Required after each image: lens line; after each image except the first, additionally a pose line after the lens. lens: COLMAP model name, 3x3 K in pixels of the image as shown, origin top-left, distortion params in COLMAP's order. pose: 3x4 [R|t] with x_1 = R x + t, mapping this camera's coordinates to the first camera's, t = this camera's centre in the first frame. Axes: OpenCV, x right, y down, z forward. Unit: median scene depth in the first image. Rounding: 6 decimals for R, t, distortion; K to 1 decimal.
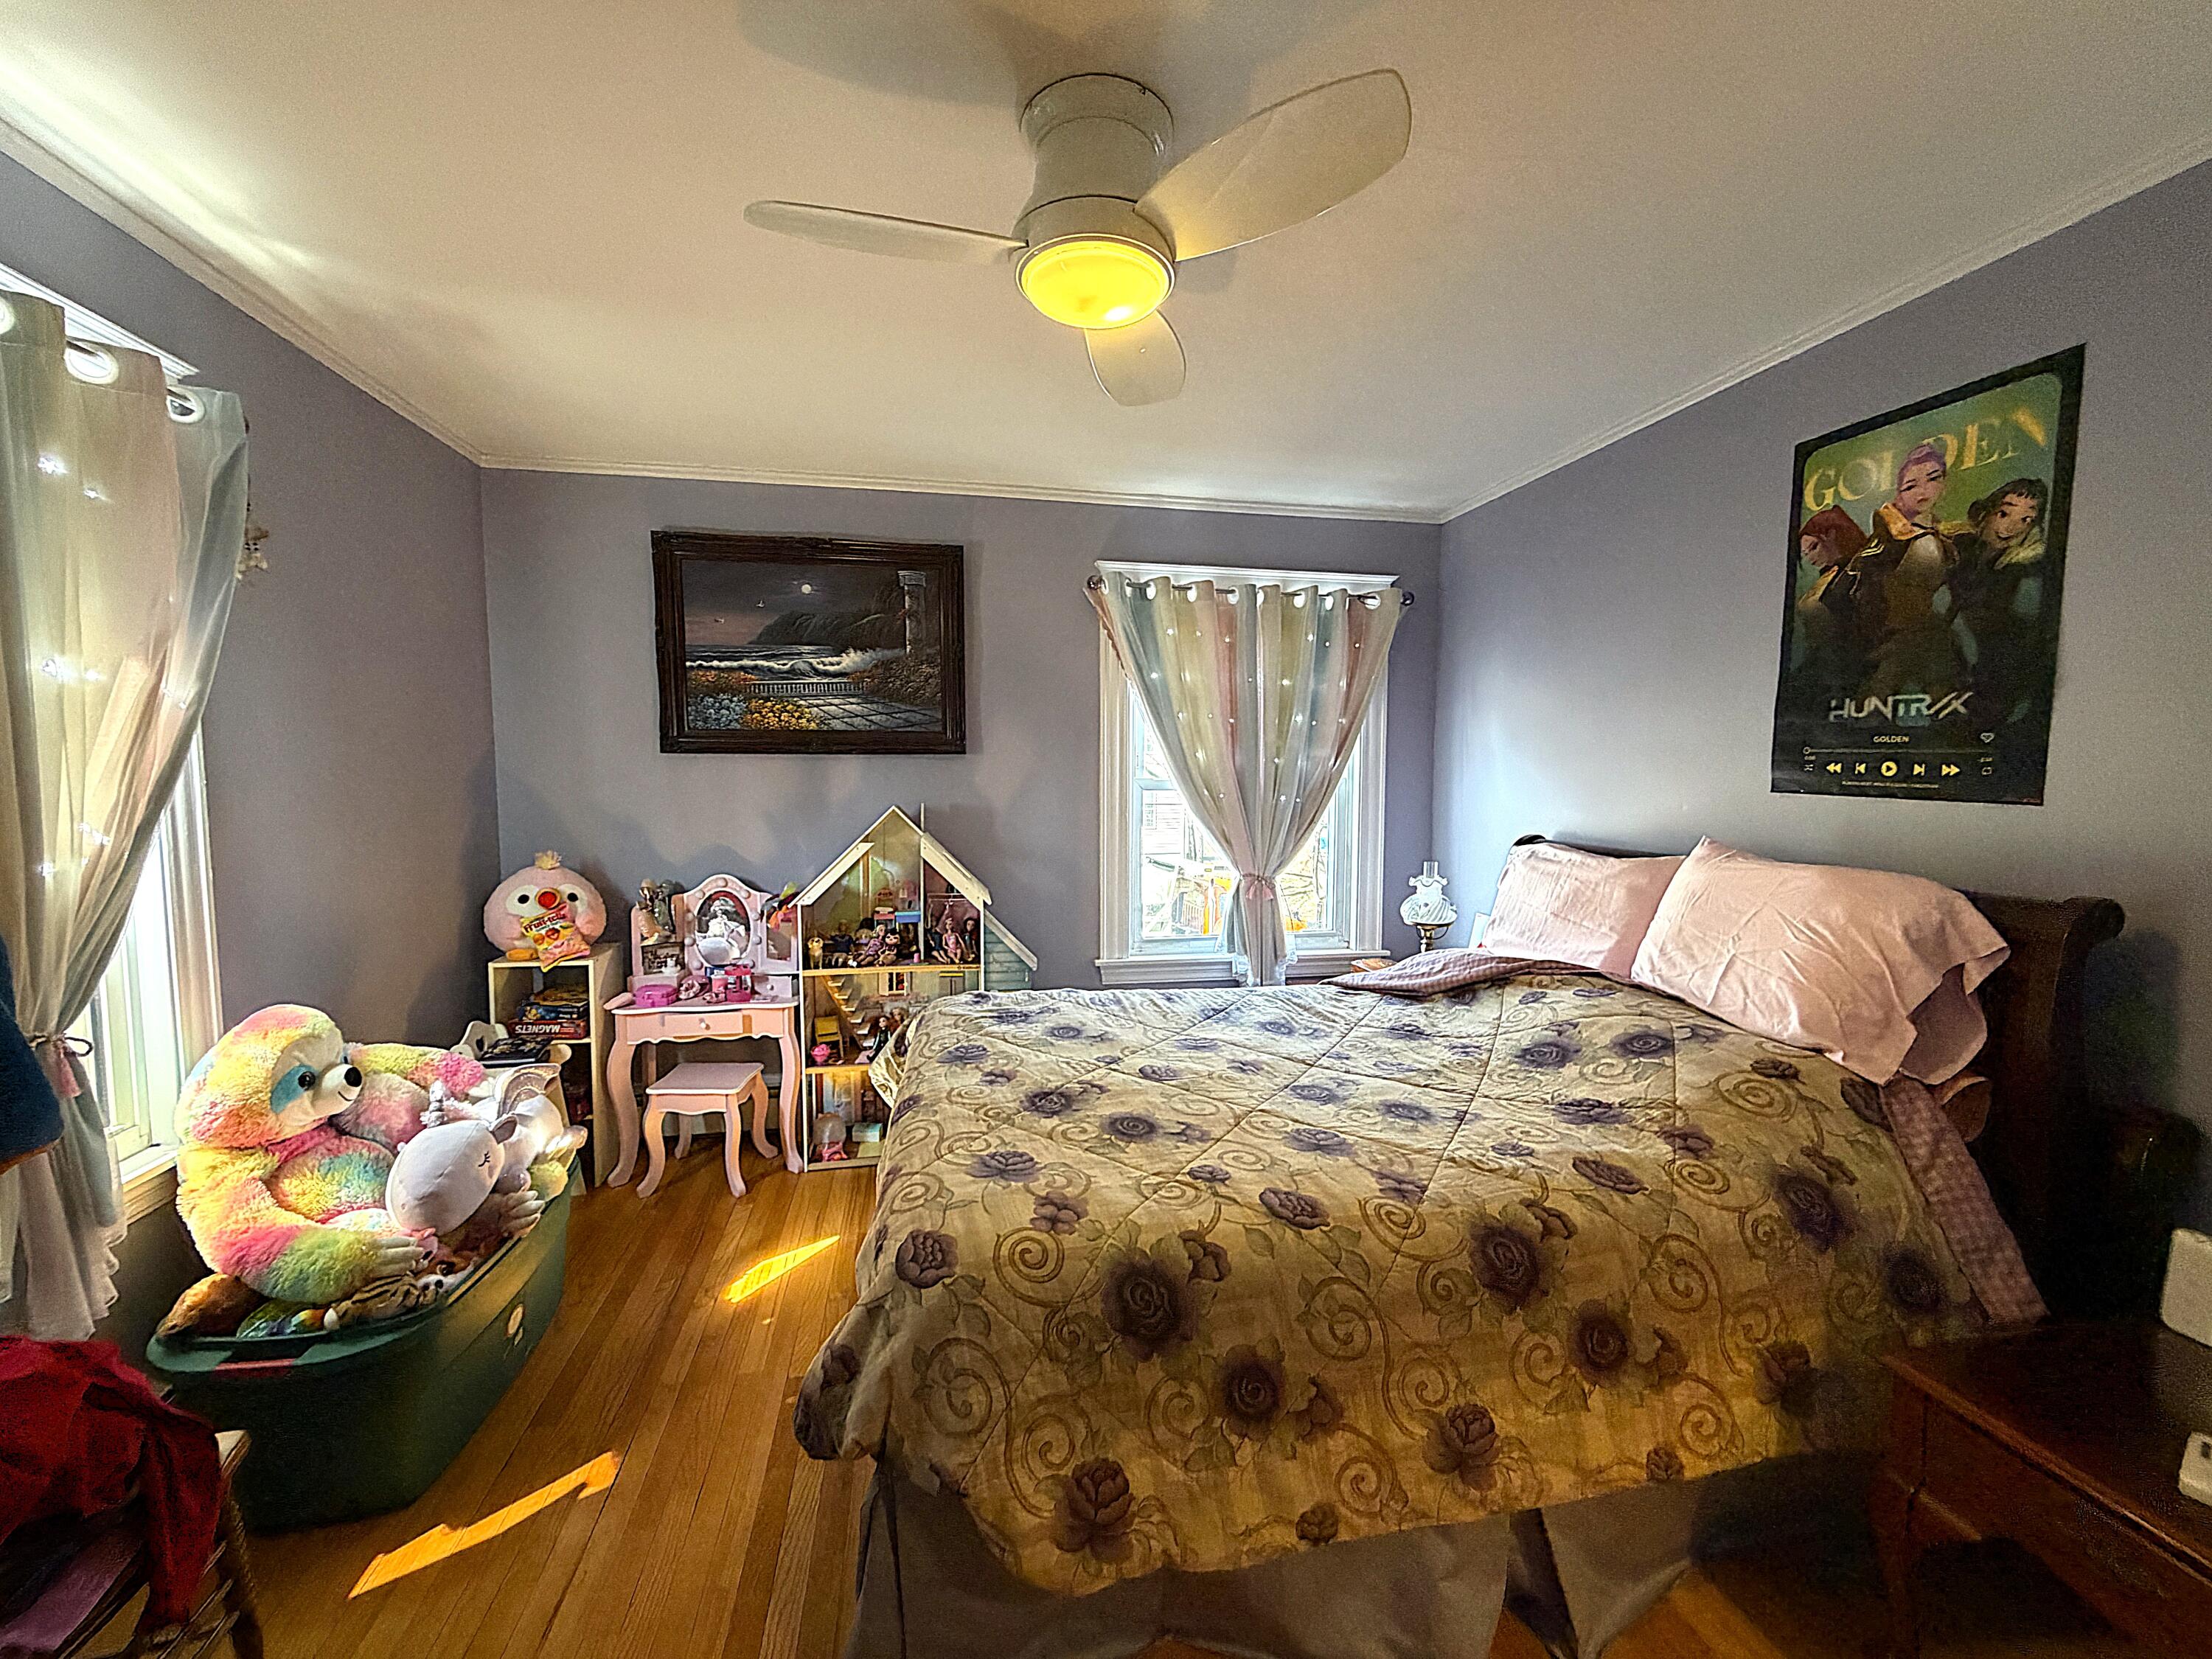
lens RADIAL K [[887.2, 0, 1104.1], [0, 887.2, 828.7], [0, 0, 1]] dist [-0.000256, 0.000219]
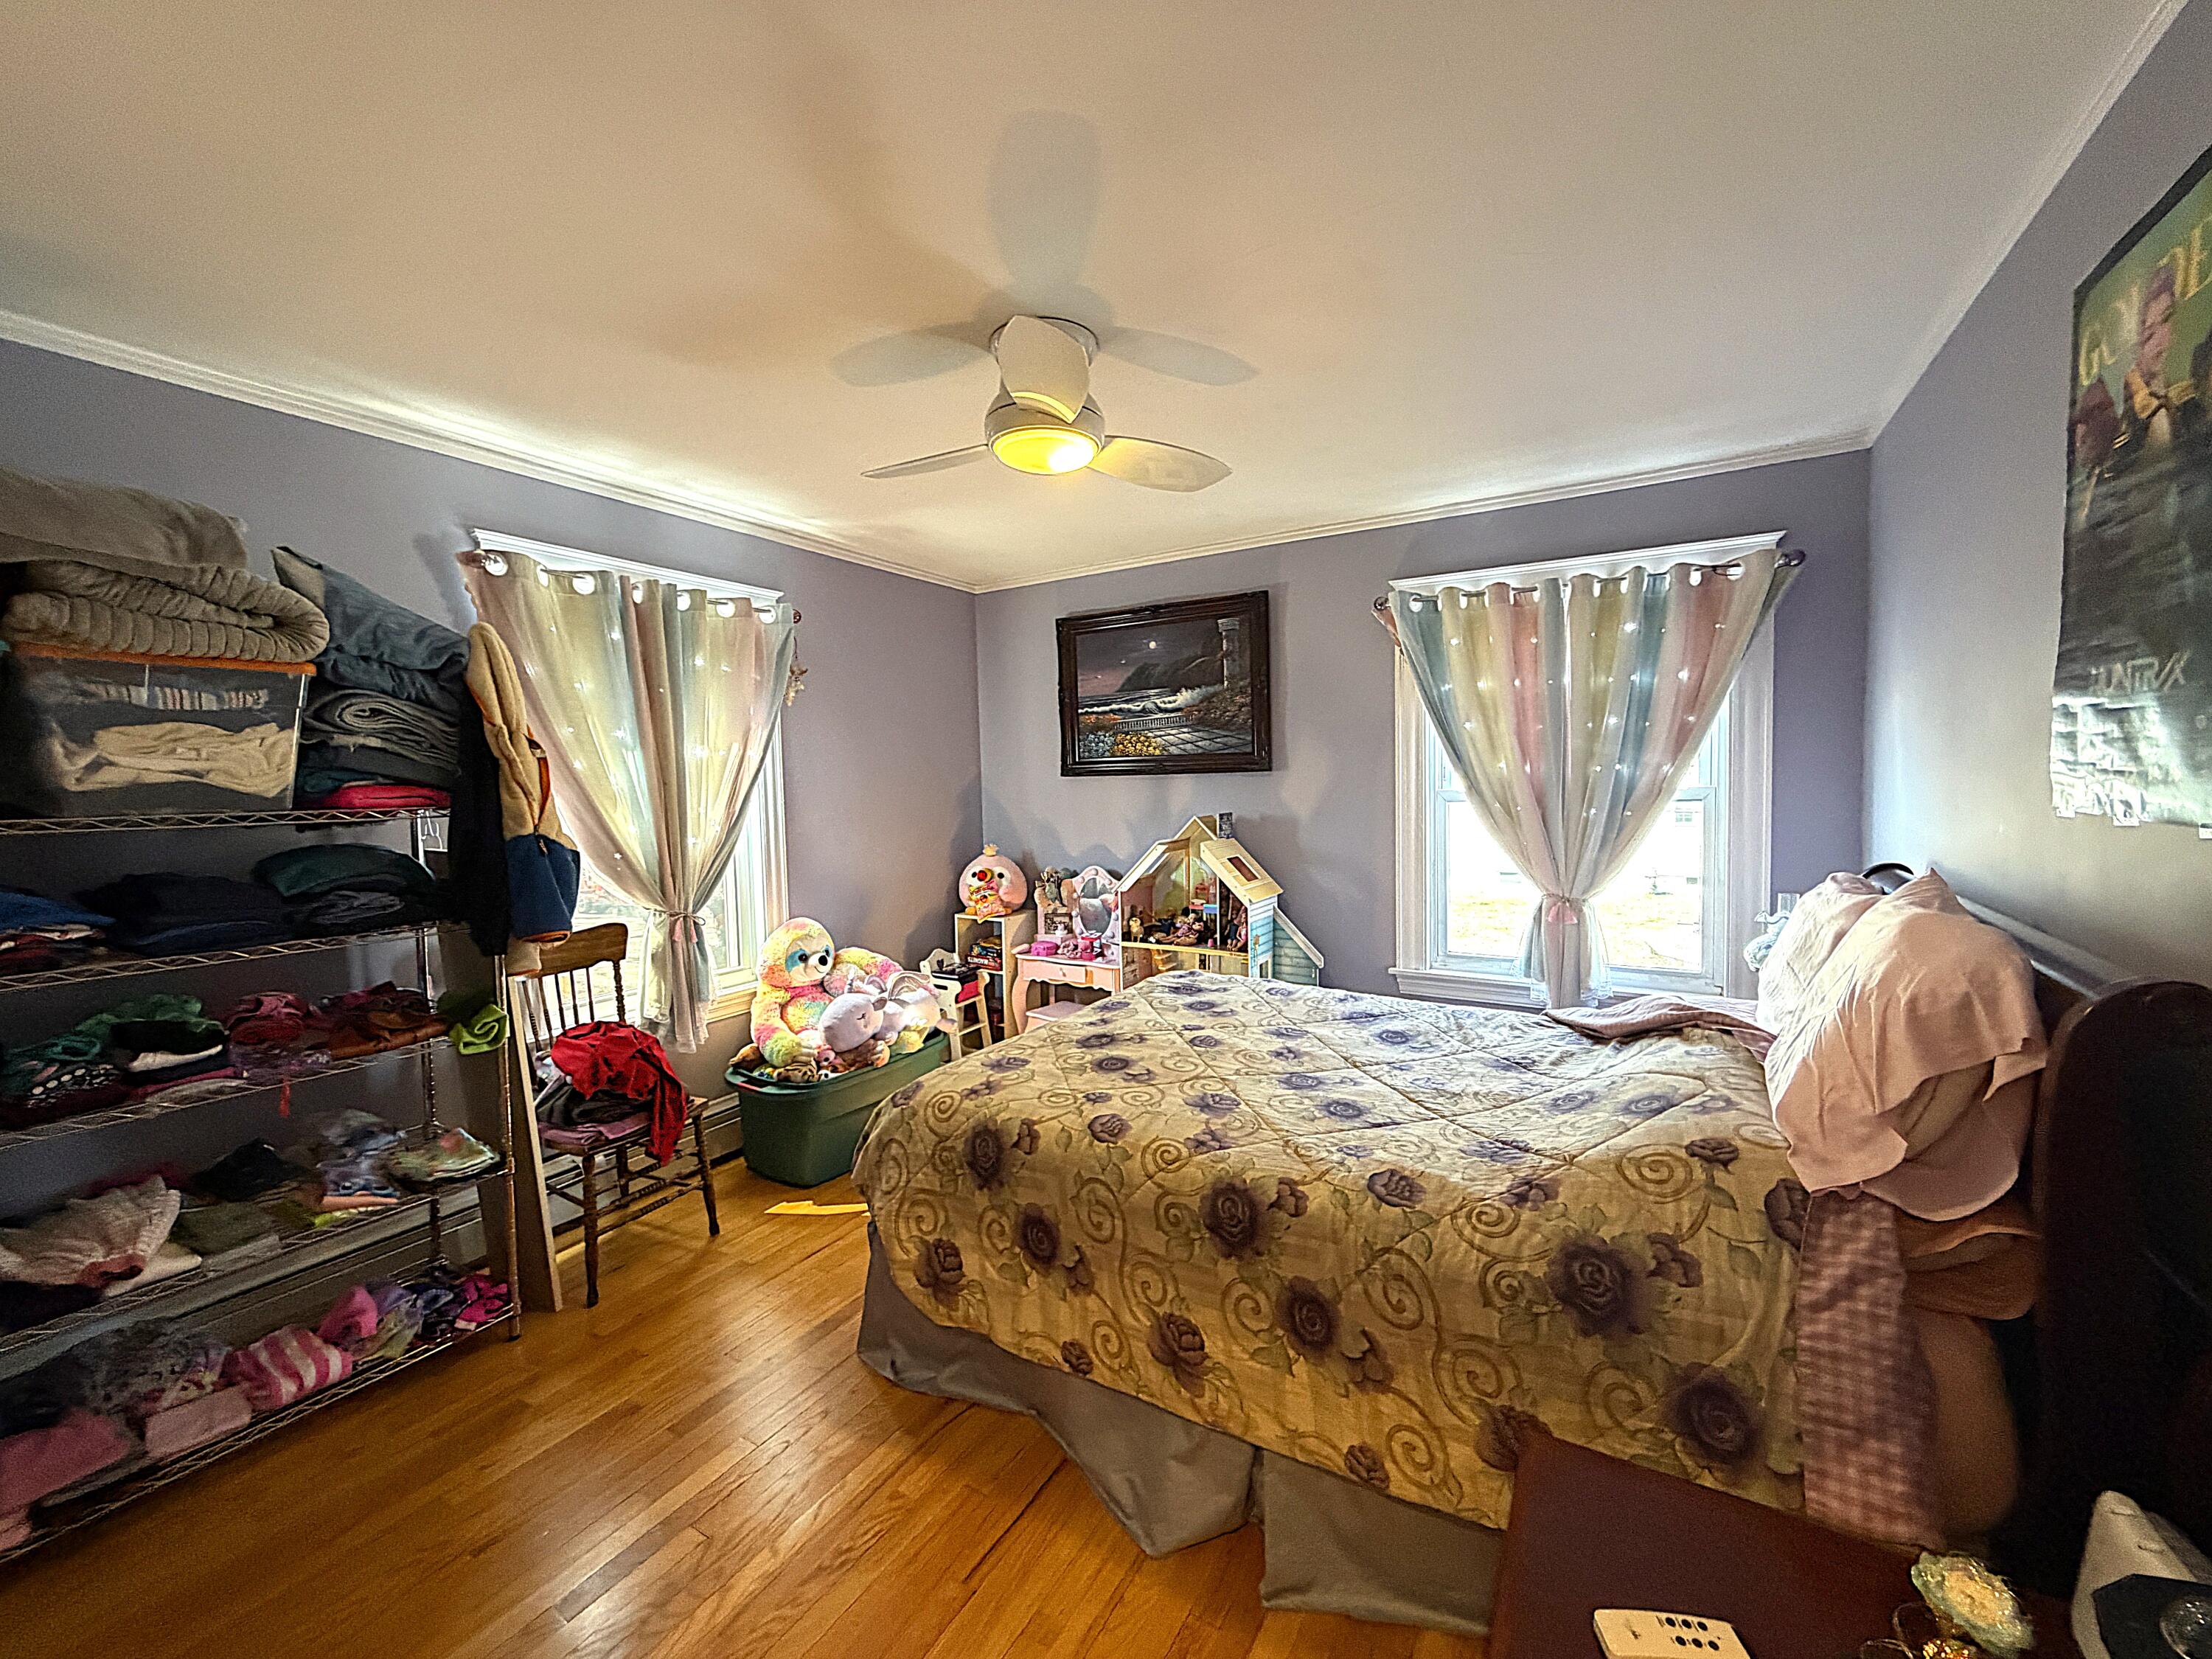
lens RADIAL K [[887.2, 0, 1095.4], [0, 887.2, 828.9], [0, 0, 1]] dist [-0.000256, 0.000219]
pose [[0.738384, 0.018842, -0.674117, 0.637587], [-0.025393, 0.999678, 0.000127, -0.006202], [0.673902, 0.017024, 0.738625, 0.010784]]
